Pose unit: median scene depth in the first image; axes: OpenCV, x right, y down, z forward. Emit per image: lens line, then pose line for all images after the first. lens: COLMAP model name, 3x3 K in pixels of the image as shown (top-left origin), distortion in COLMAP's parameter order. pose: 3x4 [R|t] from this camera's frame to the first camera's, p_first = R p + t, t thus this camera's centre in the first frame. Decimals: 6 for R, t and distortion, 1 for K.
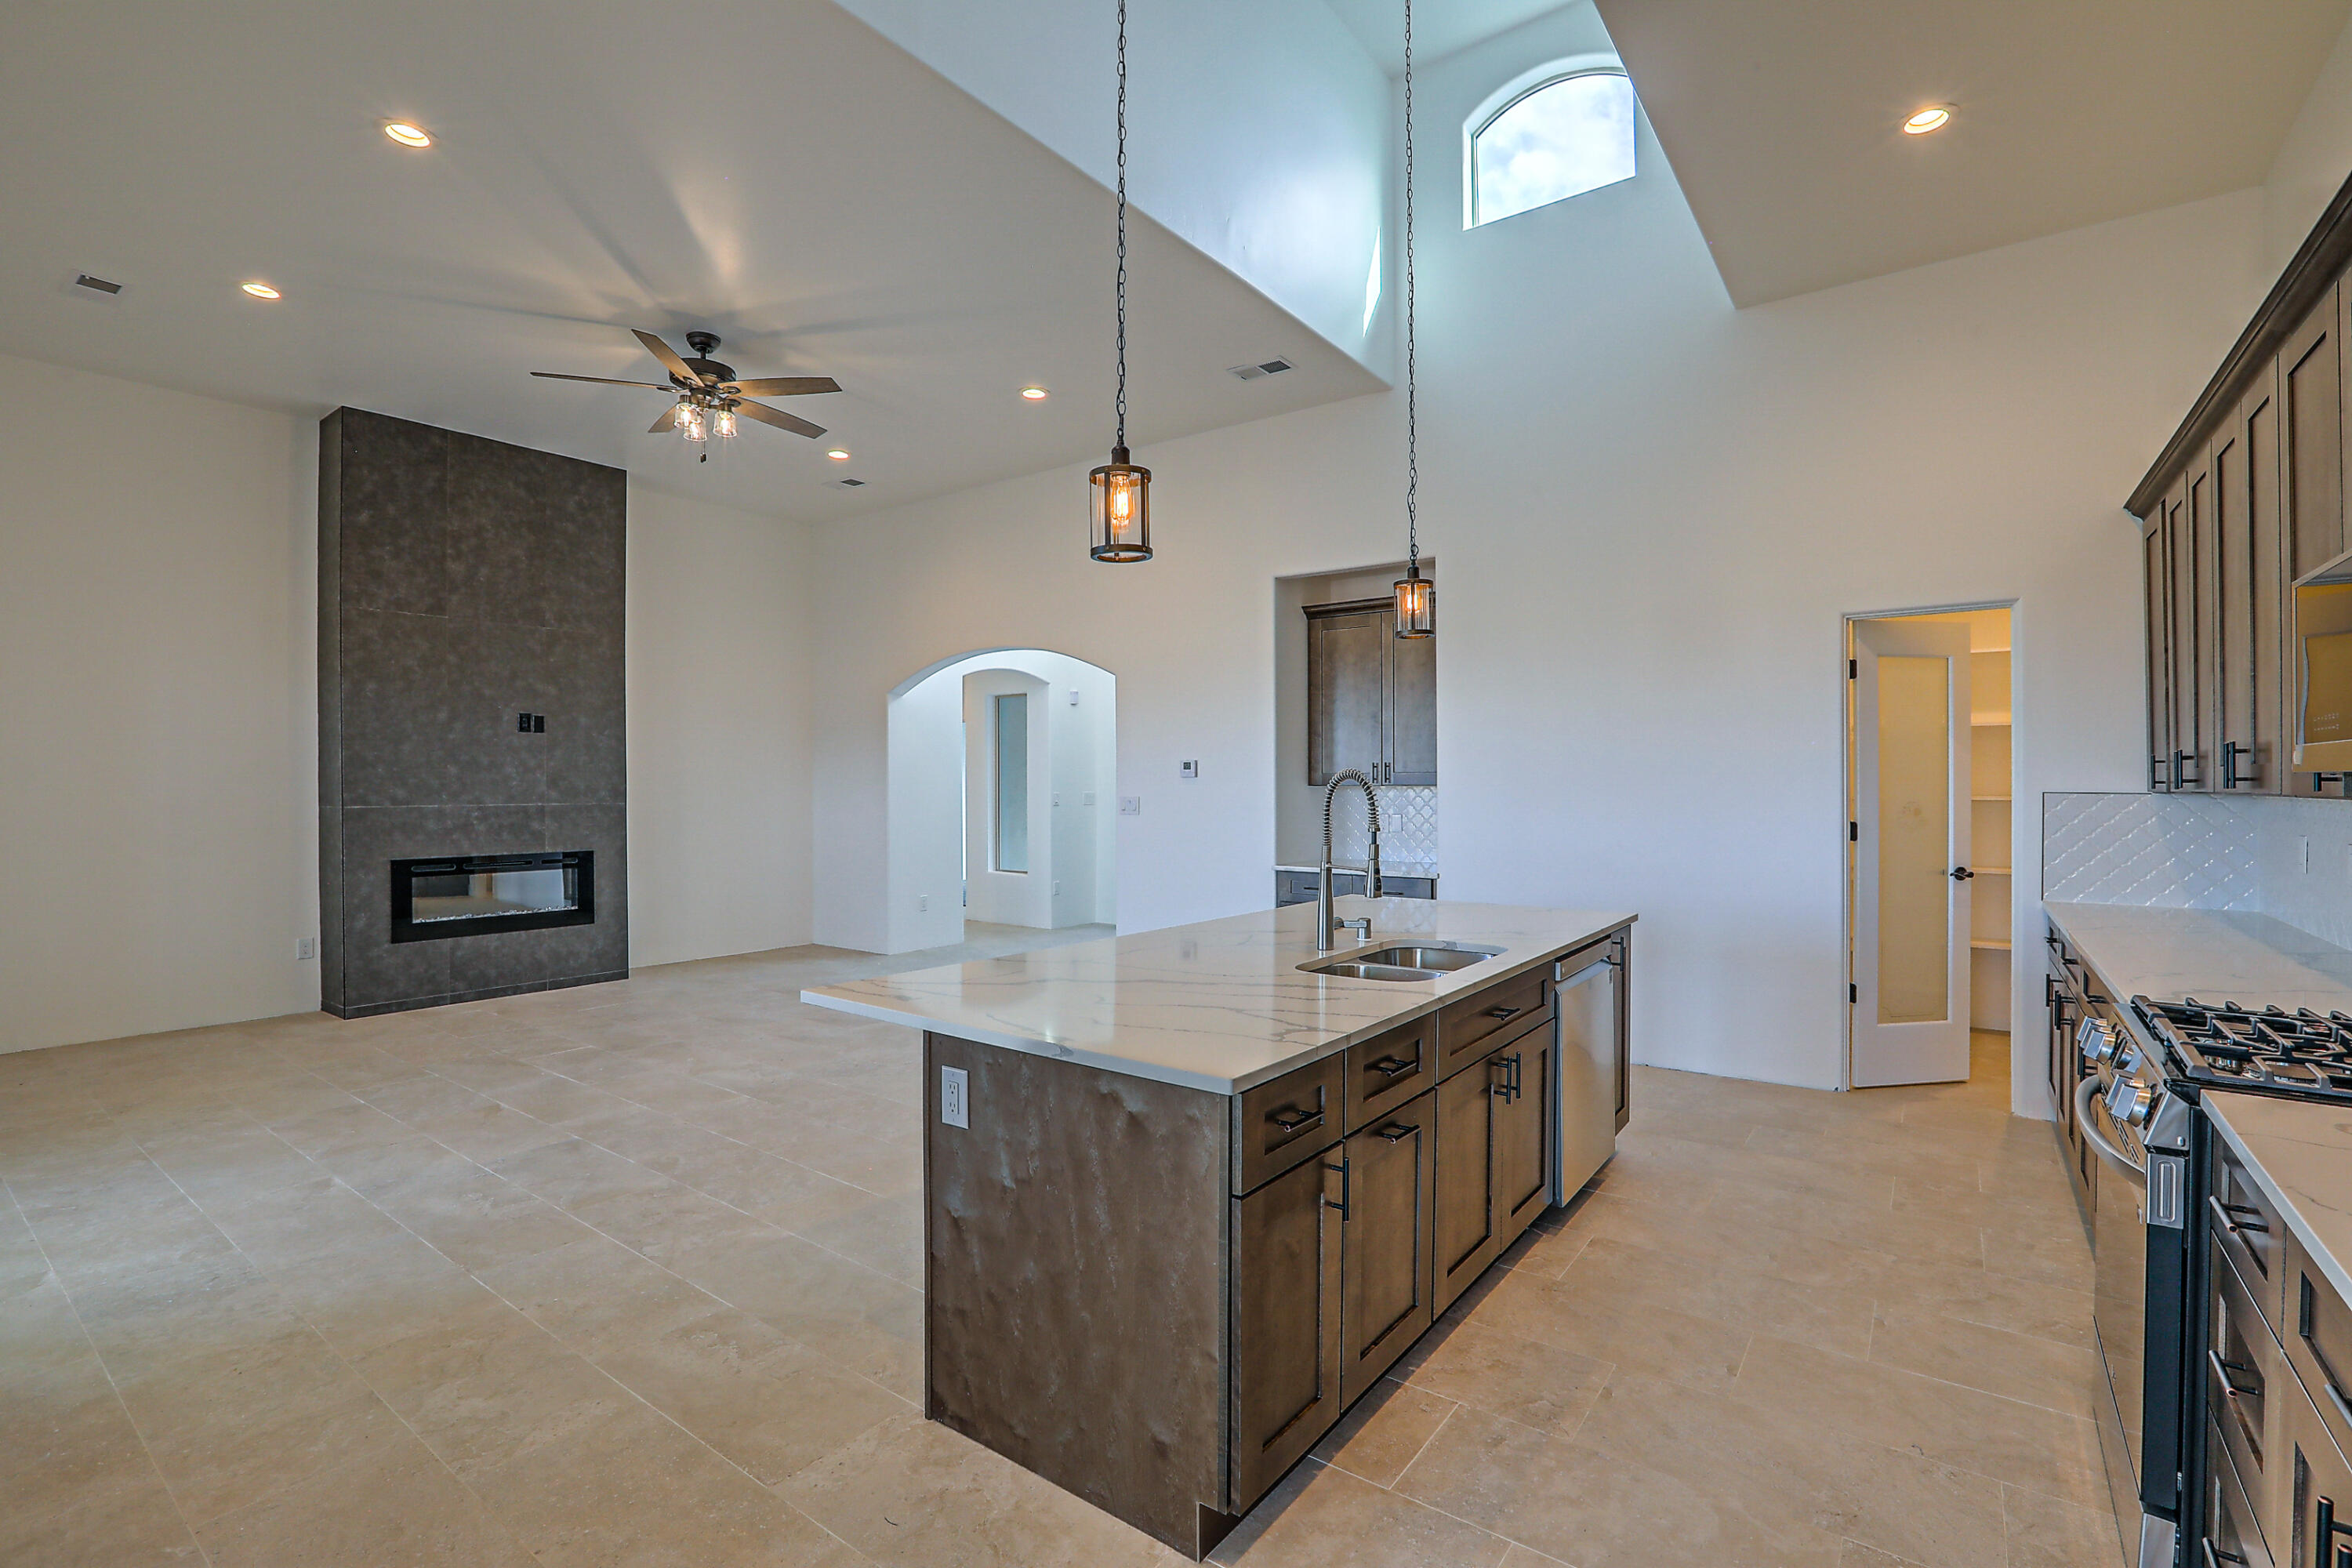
lens RADIAL K [[1070.6, 0, 1187.3], [0, 1070.6, 794.6], [0, 0, 1]] dist [-0.049817, 0.016094]
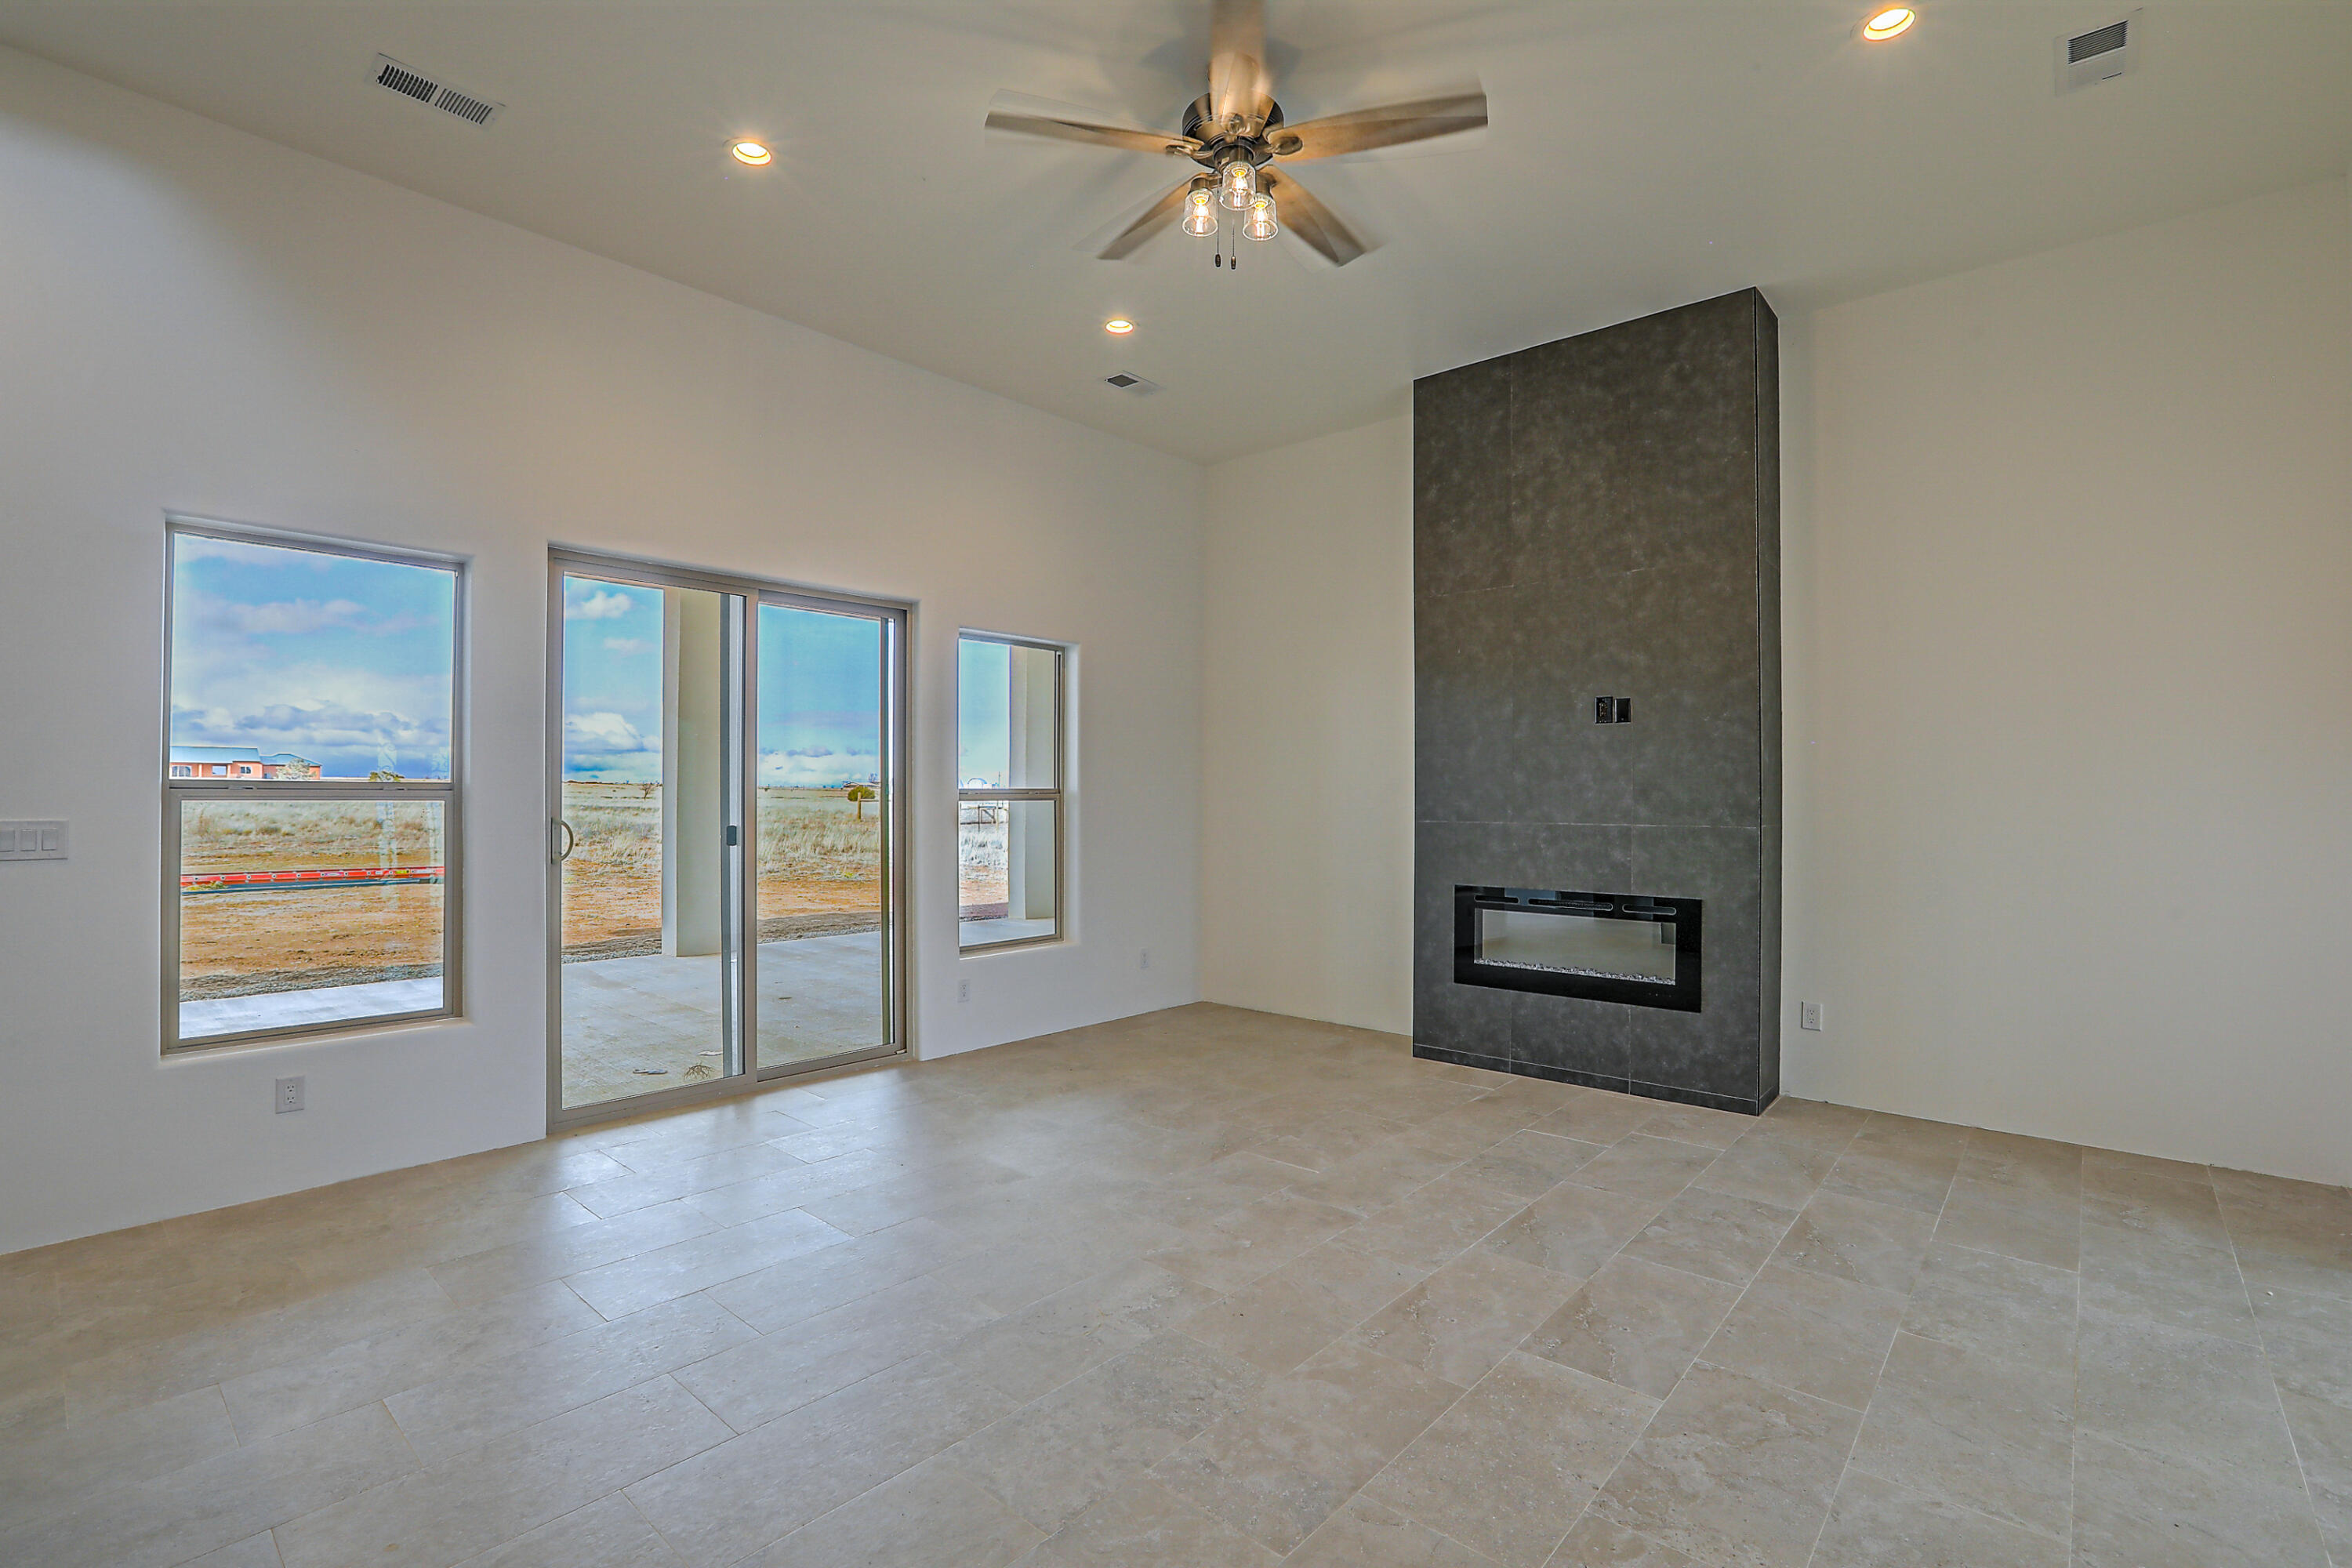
lens RADIAL K [[1070.6, 0, 1168.0], [0, 1070.6, 781.2], [0, 0, 1]] dist [-0.049817, 0.016094]
pose [[-0.099819, -0.015186, -0.994890, 0.162374], [-0.013270, 0.999815, -0.013930, -0.008292], [0.994917, 0.011812, -0.100002, 1.099219]]
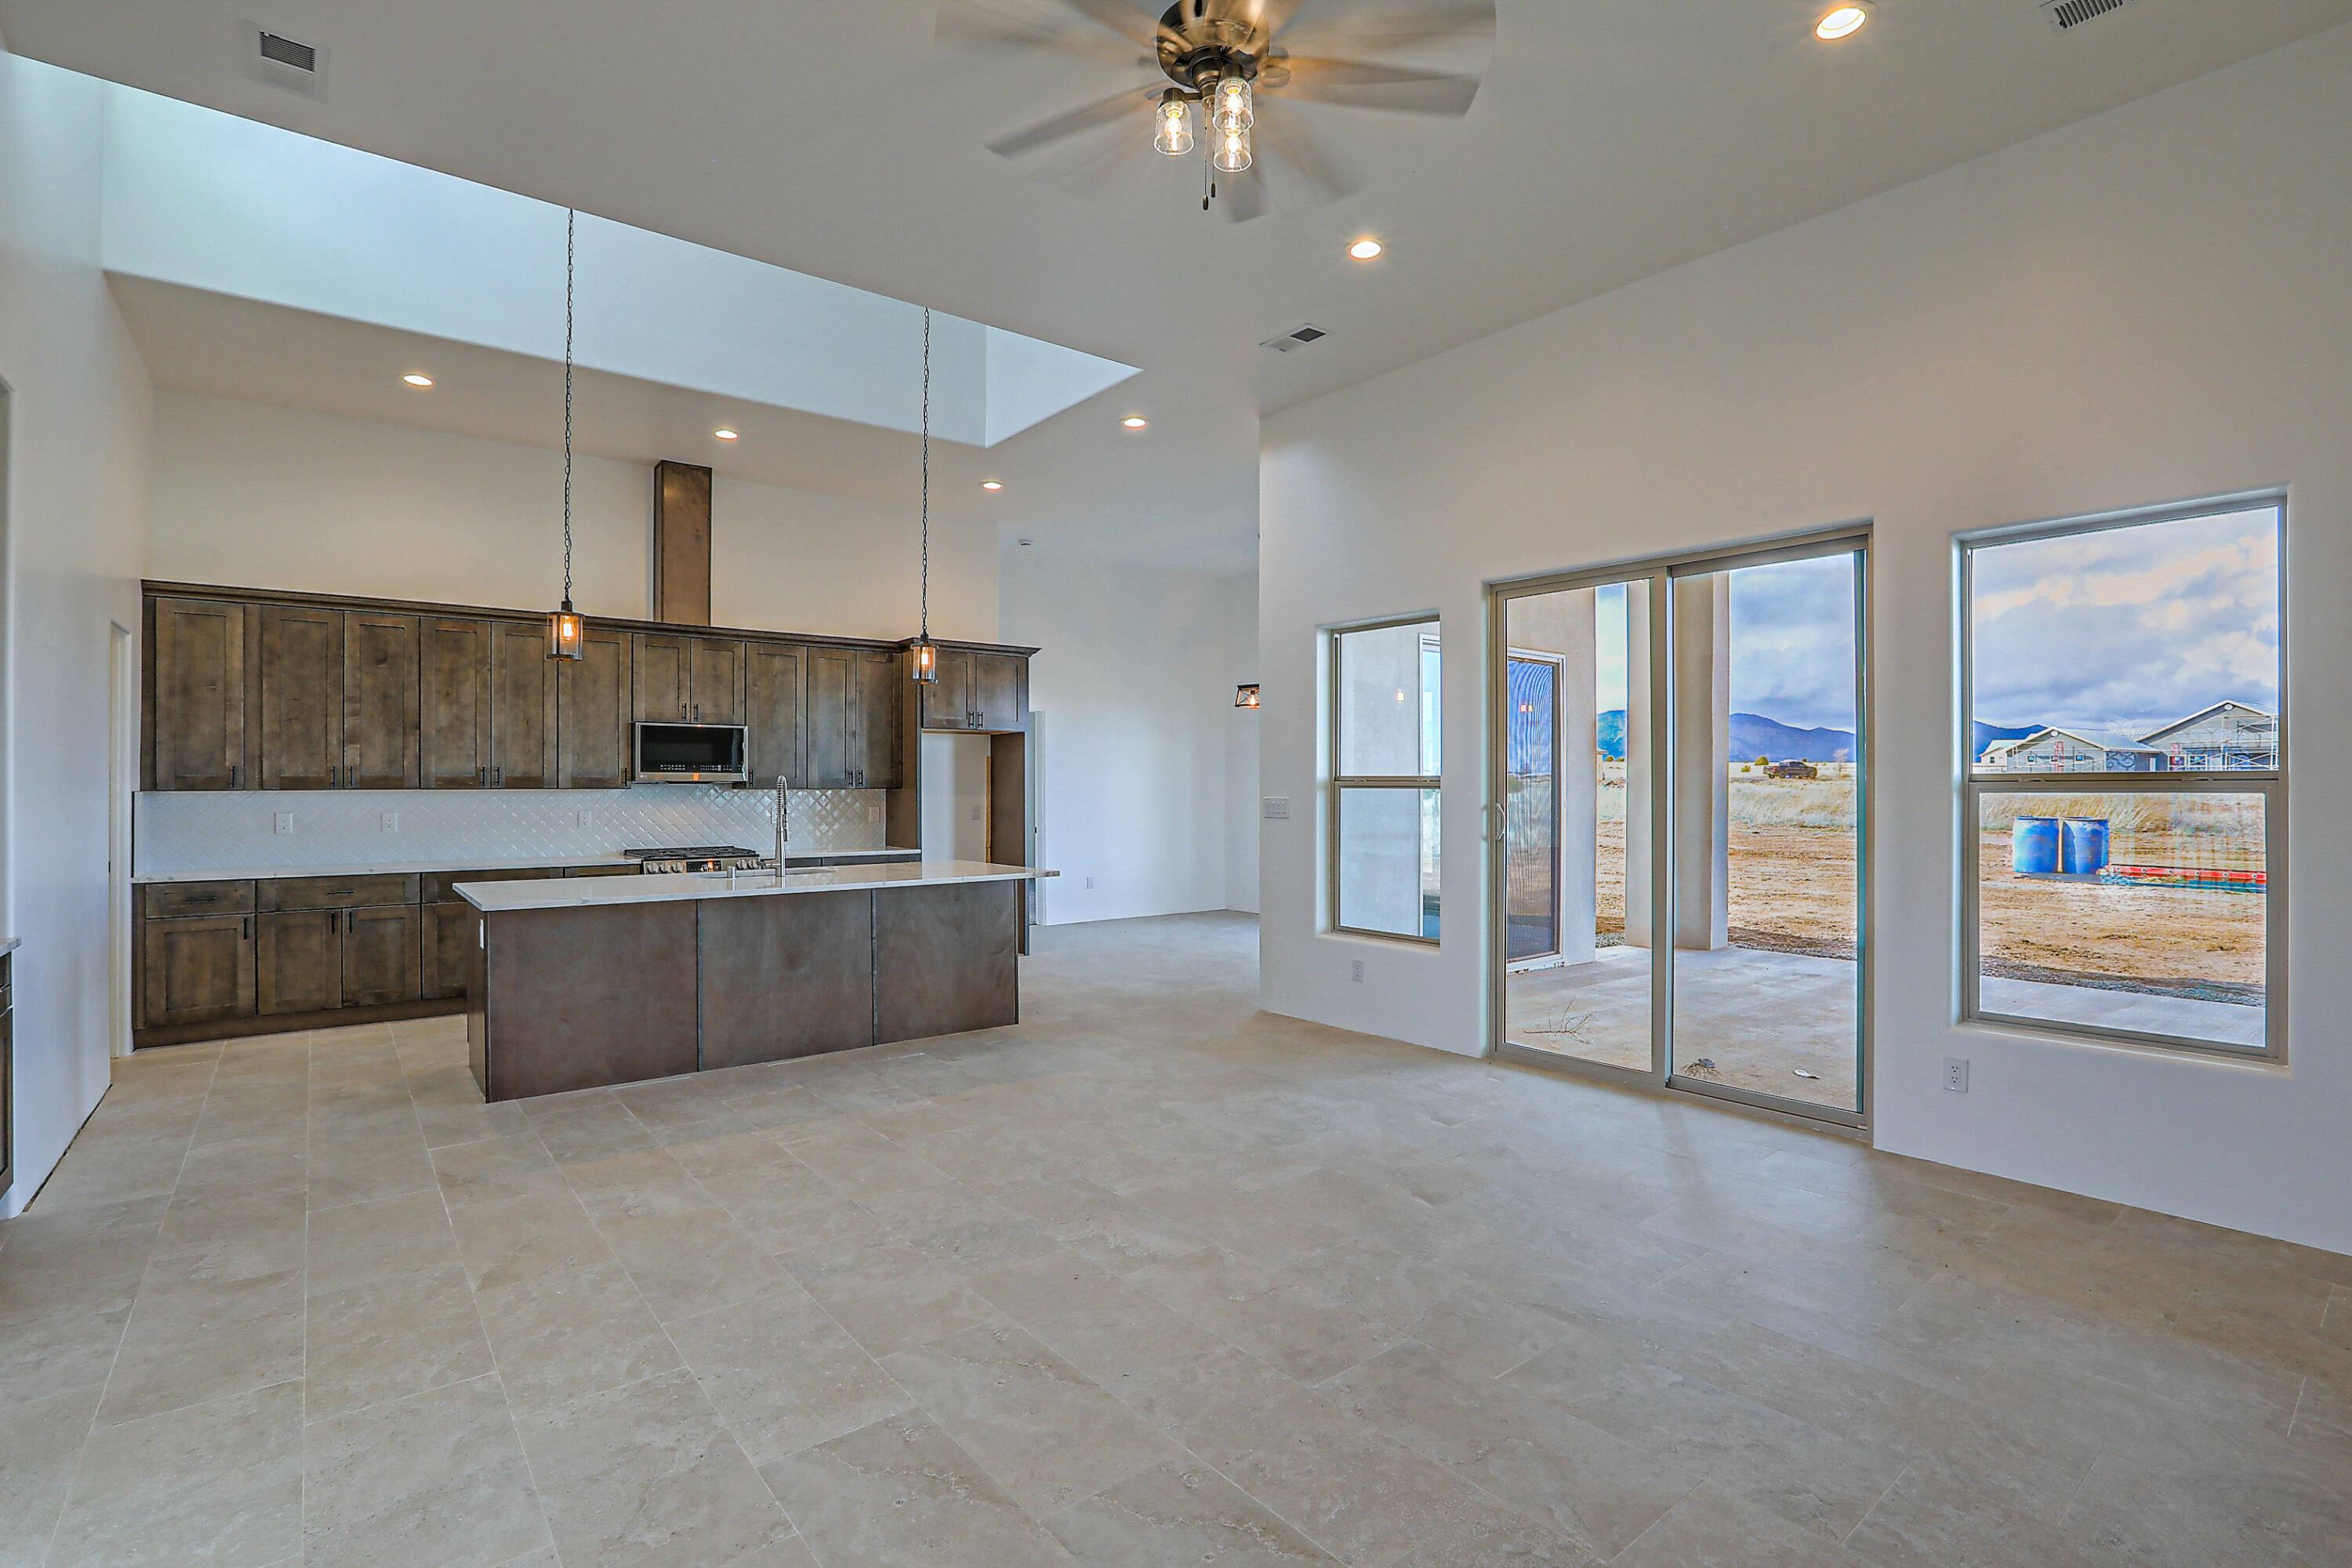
lens RADIAL K [[1070.6, 0, 1185.8], [0, 1070.6, 808.3], [0, 0, 1]] dist [-0.049817, 0.016094]
pose [[-0.969014, -0.004893, 0.246956, -0.623259], [0.003001, 0.999497, 0.031580, -0.015434], [-0.246987, 0.031342, -0.968512, 1.647415]]
